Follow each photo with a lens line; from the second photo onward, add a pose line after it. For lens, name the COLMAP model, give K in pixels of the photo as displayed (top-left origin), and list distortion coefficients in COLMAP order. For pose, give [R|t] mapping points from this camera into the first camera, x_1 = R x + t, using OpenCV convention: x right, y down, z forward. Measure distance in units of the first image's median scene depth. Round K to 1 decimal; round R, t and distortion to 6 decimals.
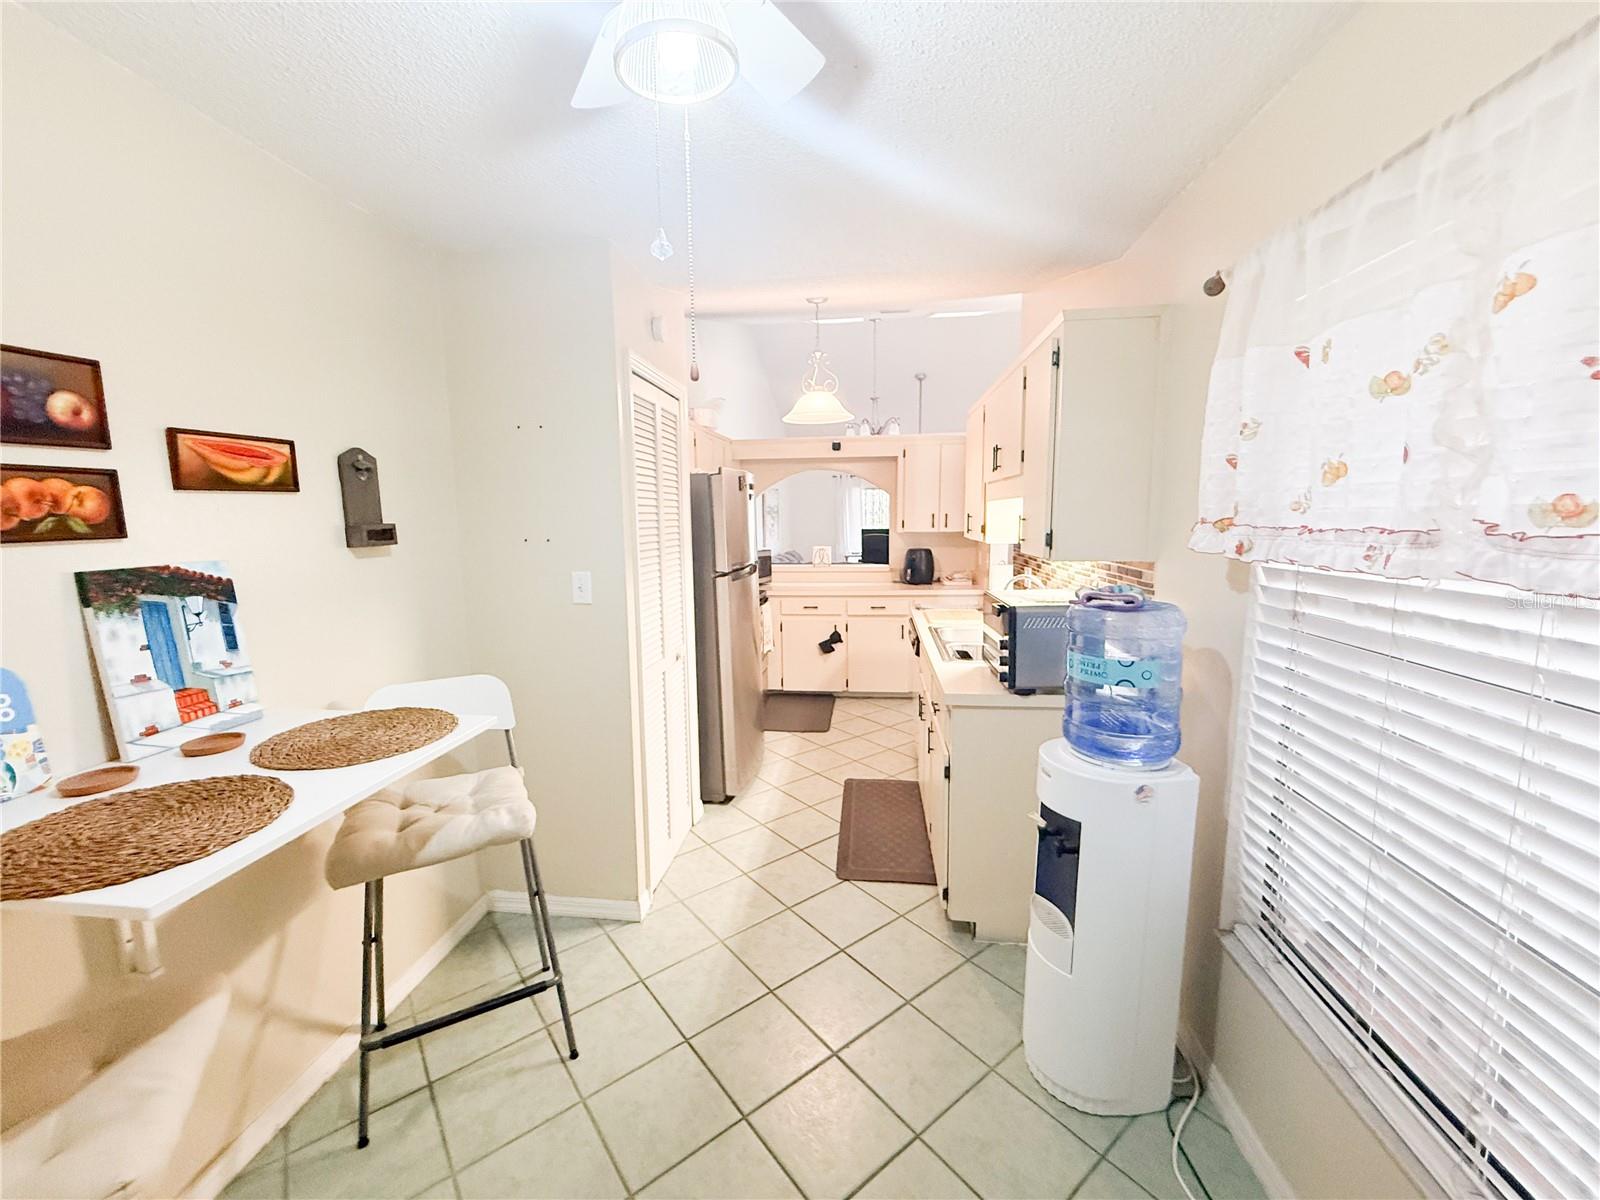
lens RADIAL K [[637.4, 0, 796.8], [0, 637.4, 604.4], [0, 0, 1]] dist [0.000803, 0.000152]
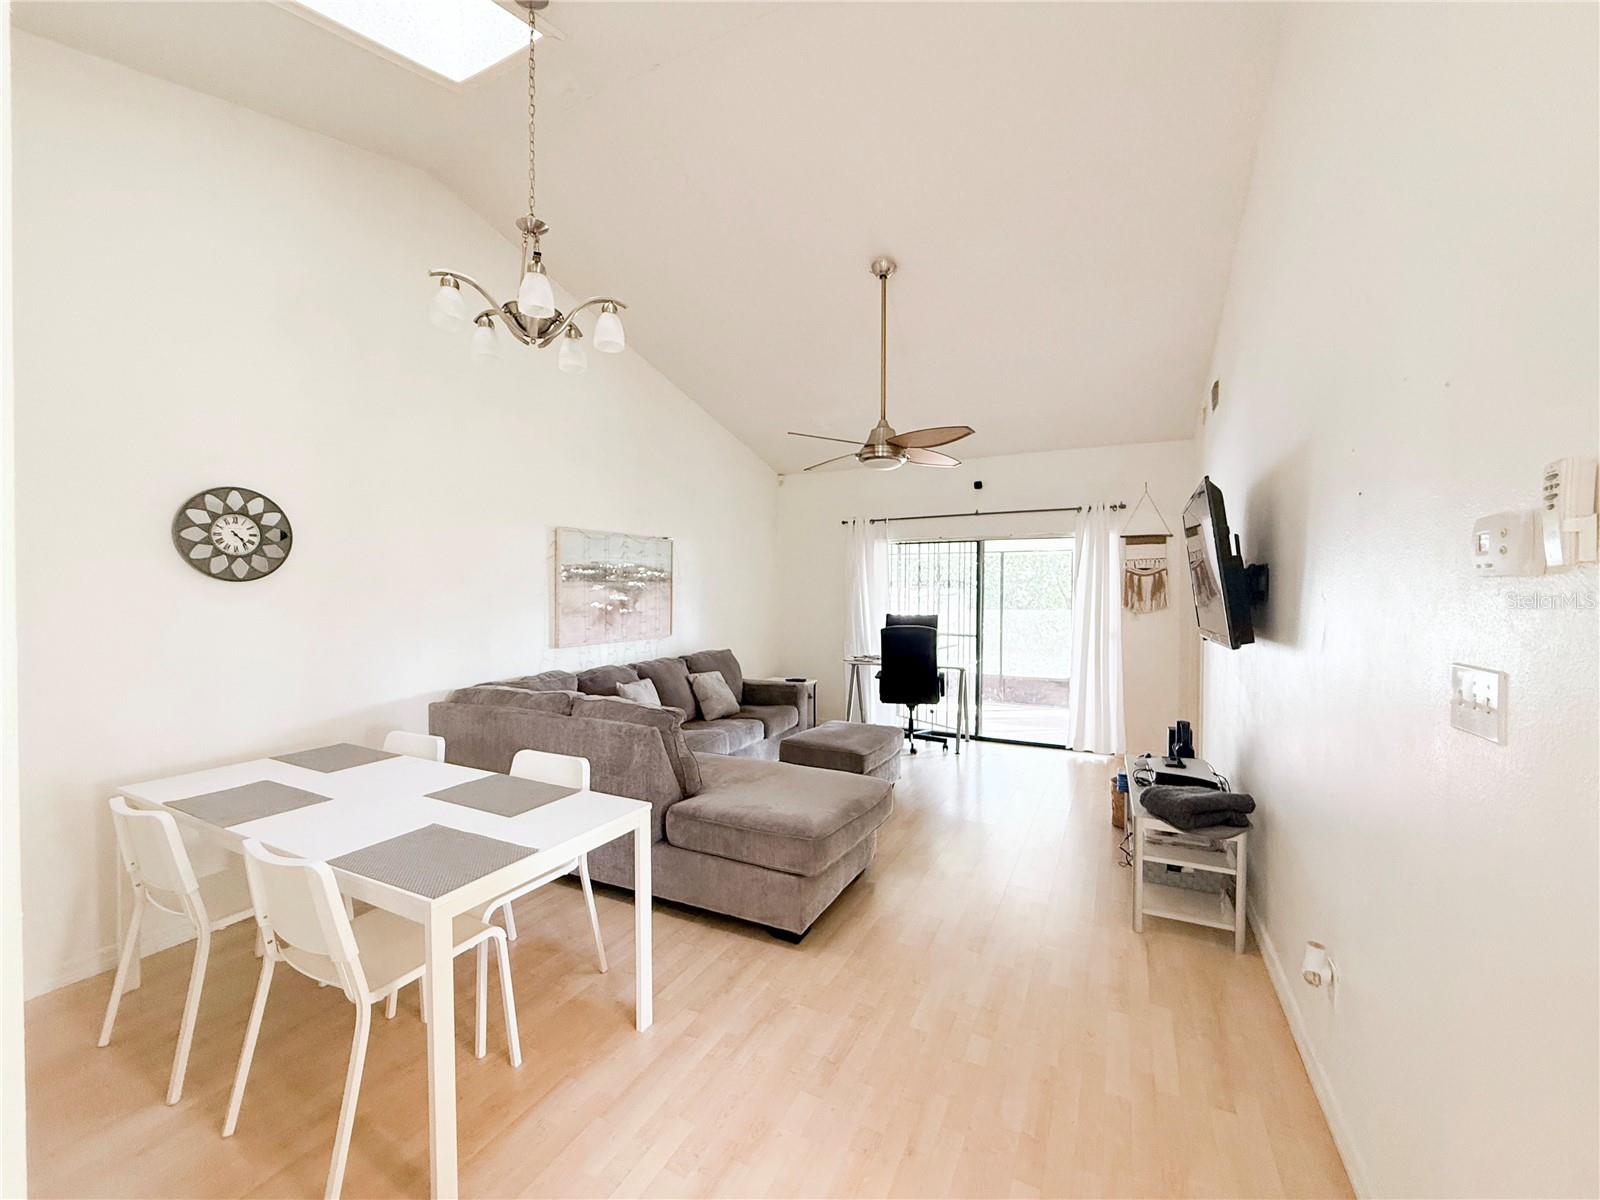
lens RADIAL K [[637.4, 0, 792.5], [0, 637.4, 593.6], [0, 0, 1]] dist [0.000803, 0.000152]
pose [[0.936091, 0.017311, -0.351331, 0.486869], [-0.065247, 0.990001, -0.125065, -0.137688], [0.345653, 0.139995, 0.927861, 1.028442]]
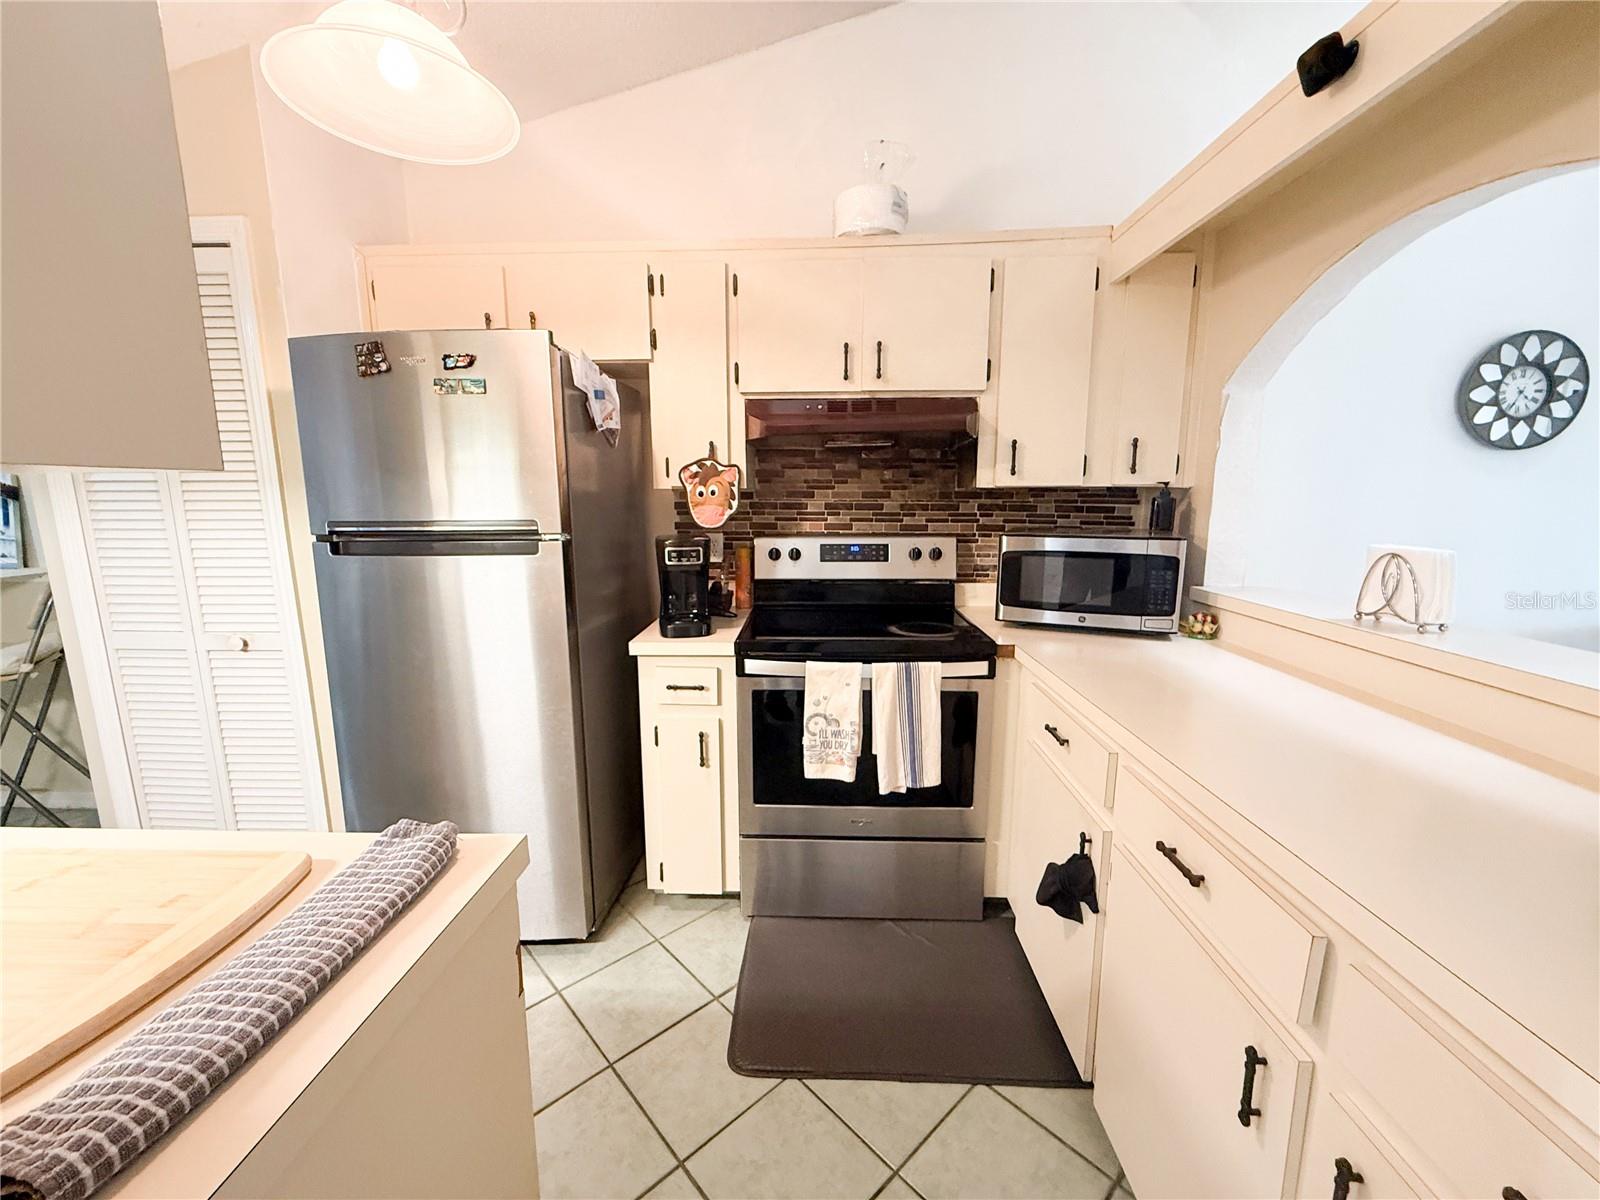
lens RADIAL K [[637.4, 0, 797.4], [0, 637.4, 601.9], [0, 0, 1]] dist [0.000803, 0.000152]
pose [[0.079595, 0.185496, -0.979416, 0.286369], [-0.137174, 0.975224, 0.173554, -0.089886], [0.987344, 0.120536, 0.103068, 0.836933]]
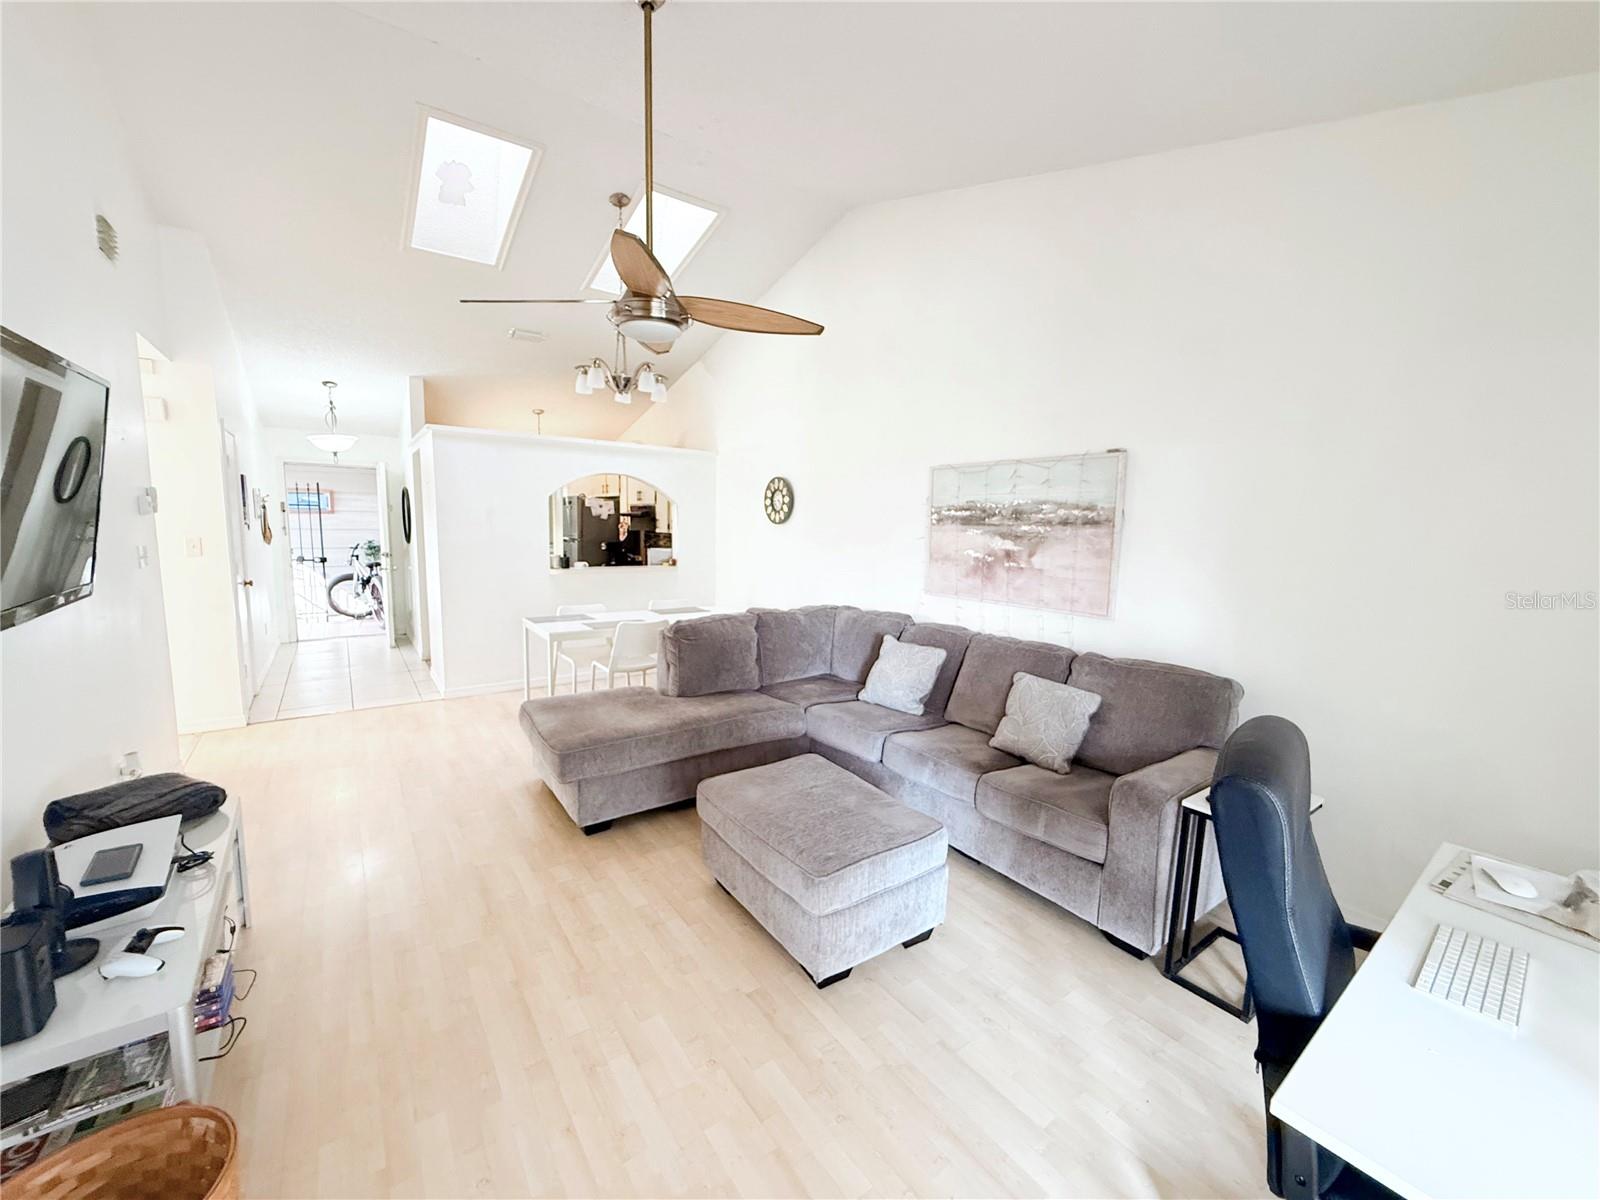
lens RADIAL K [[637.4, 0, 797.4], [0, 637.4, 597.1], [0, 0, 1]] dist [0.000803, 0.000152]
pose [[-0.740820, 0.081671, -0.666720, 0.565260], [-0.103622, 0.966803, 0.233569, -0.316197], [0.663663, 0.242119, -0.707764, 2.151697]]
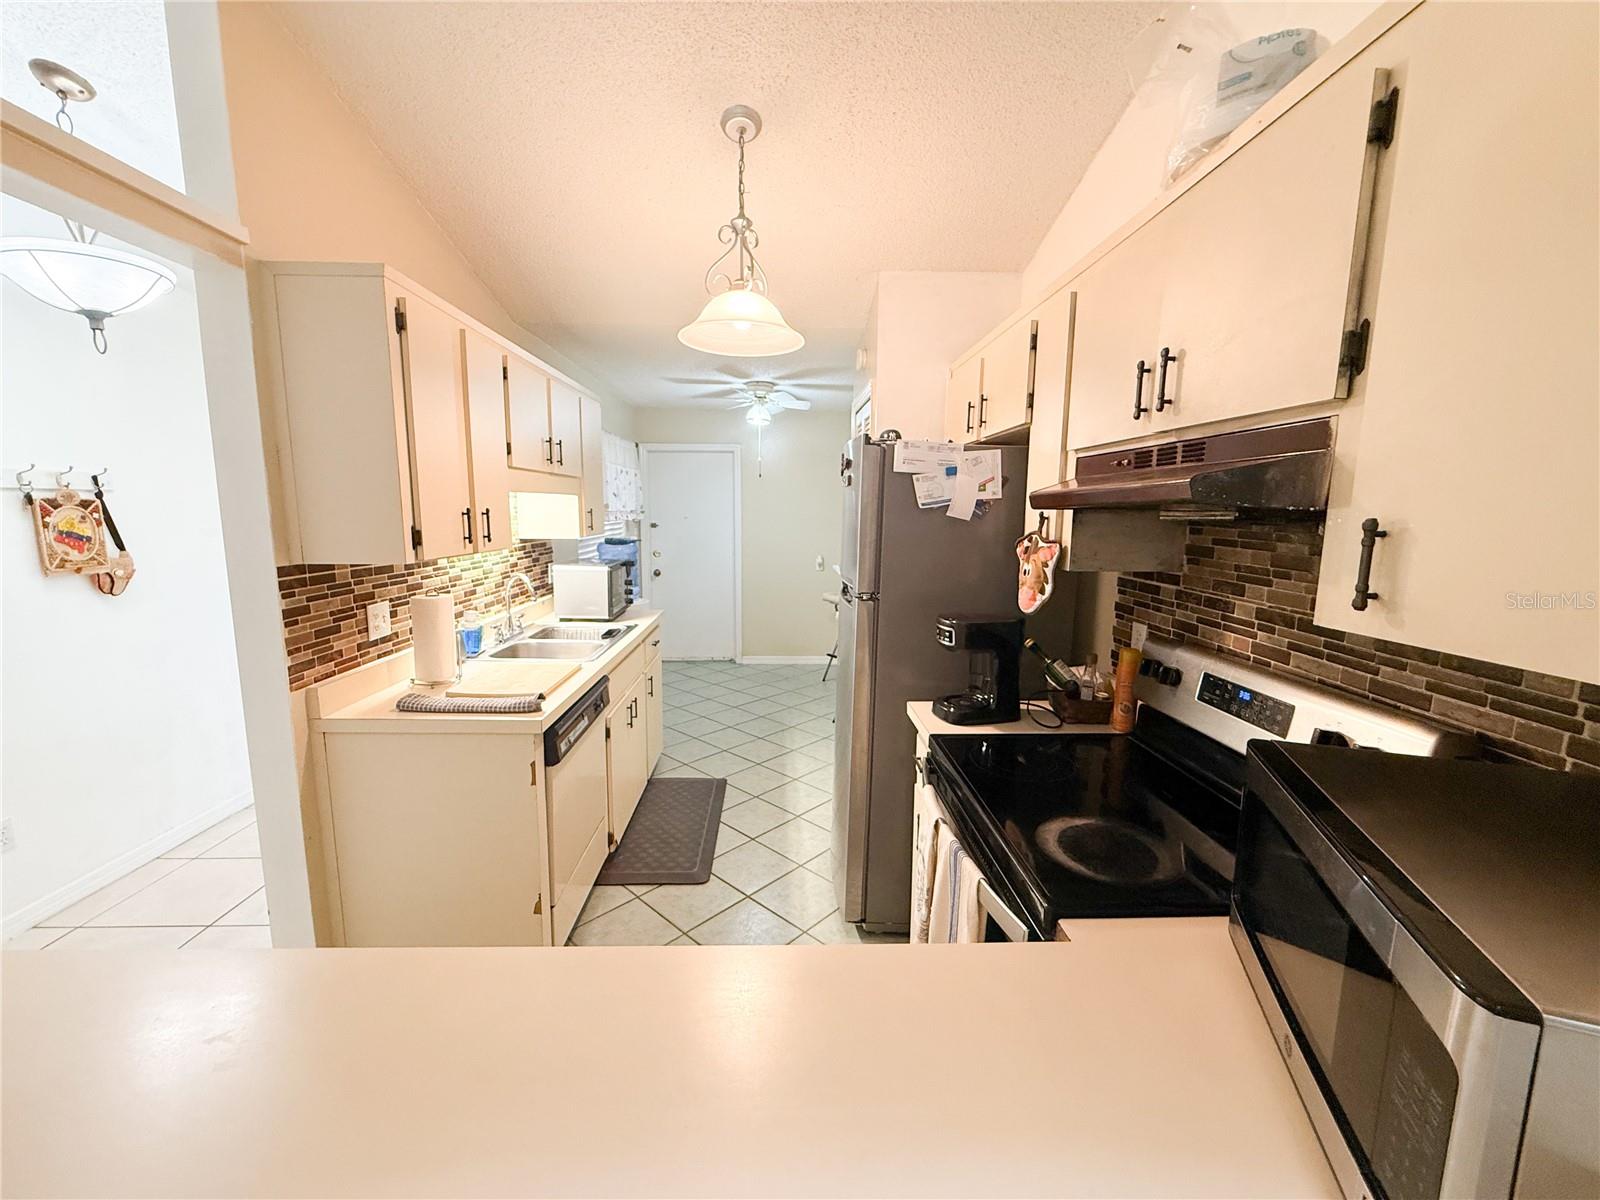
lens RADIAL K [[637.4, 0, 805.4], [0, 637.4, 595.7], [0, 0, 1]] dist [0.000803, 0.000152]
pose [[-0.988345, 0.028879, -0.149463, 0.046450], [-0.013488, 0.961365, 0.274947, -0.158989], [0.151629, 0.273758, -0.949771, 1.122847]]
